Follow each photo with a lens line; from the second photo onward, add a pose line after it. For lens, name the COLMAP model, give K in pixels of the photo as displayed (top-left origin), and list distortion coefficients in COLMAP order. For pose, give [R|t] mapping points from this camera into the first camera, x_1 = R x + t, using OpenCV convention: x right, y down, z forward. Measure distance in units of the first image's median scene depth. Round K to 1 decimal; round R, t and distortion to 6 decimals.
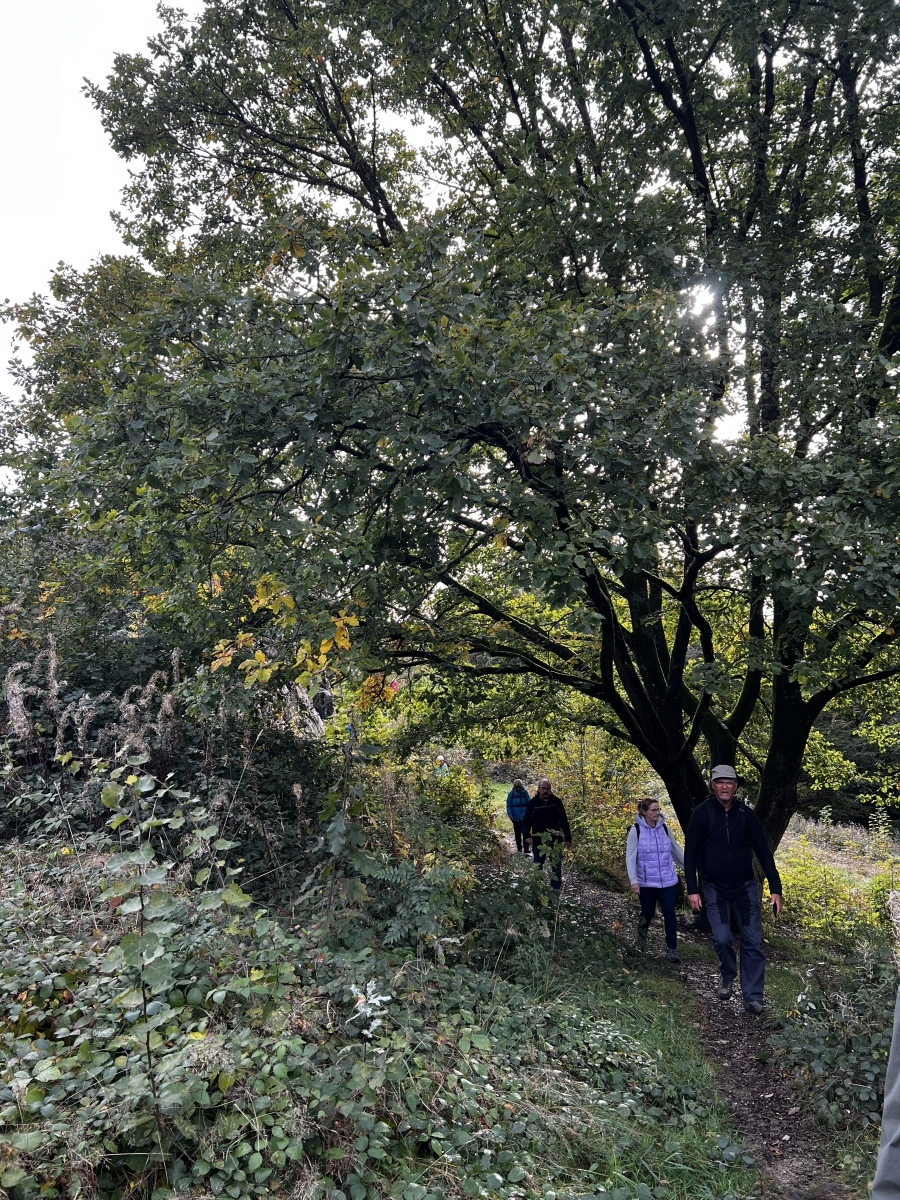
lens RADIAL K [[907.4, 0, 450.9], [0, 907.4, 592.3], [0, 0, 1]] dist [0.044930, -0.047514]
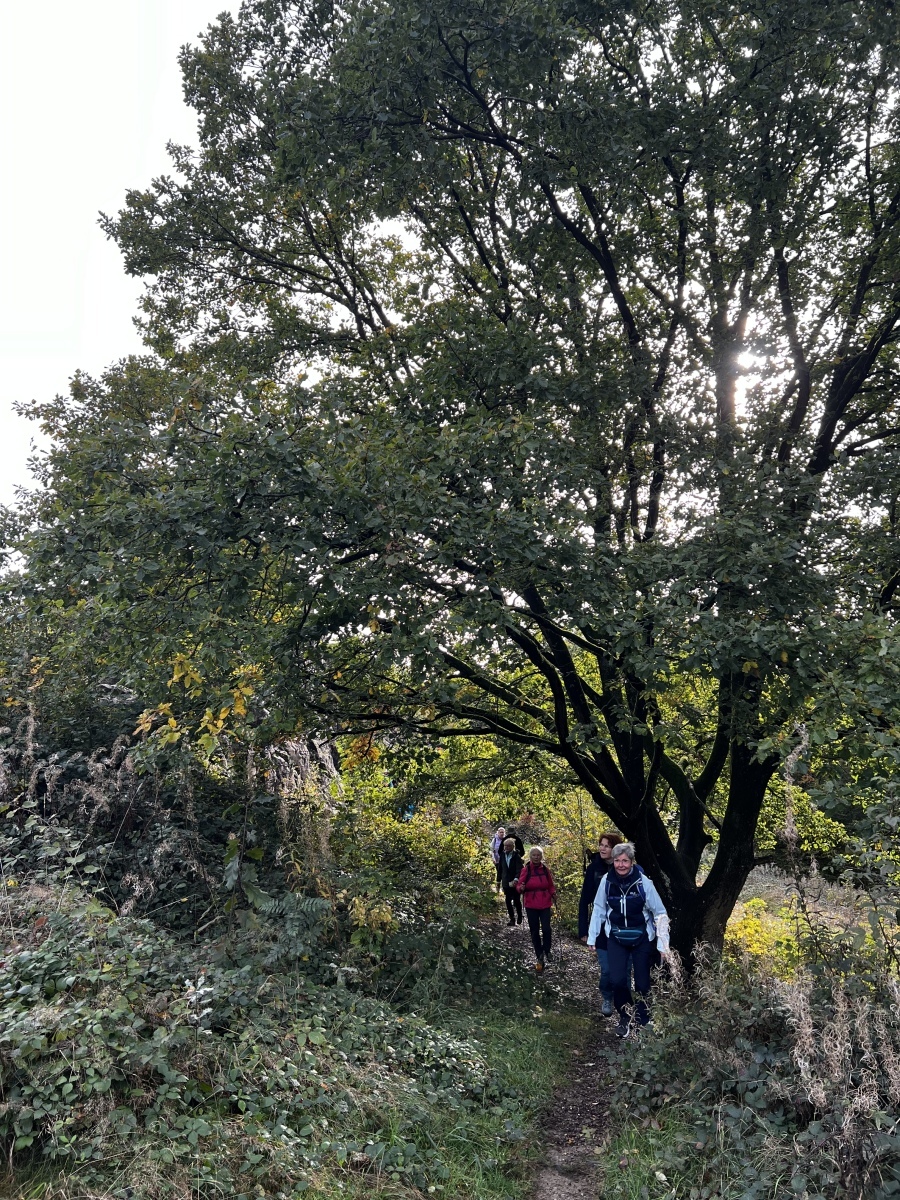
lens RADIAL K [[906.9, 0, 449.6], [0, 906.9, 585.5], [0, 0, 1]] dist [0.071579, -0.078346]
pose [[0.998505, -0.010910, -0.053563, 0.088317], [0.006969, 0.997291, -0.073225, -0.007678], [0.054217, 0.072742, 0.995876, -0.083301]]
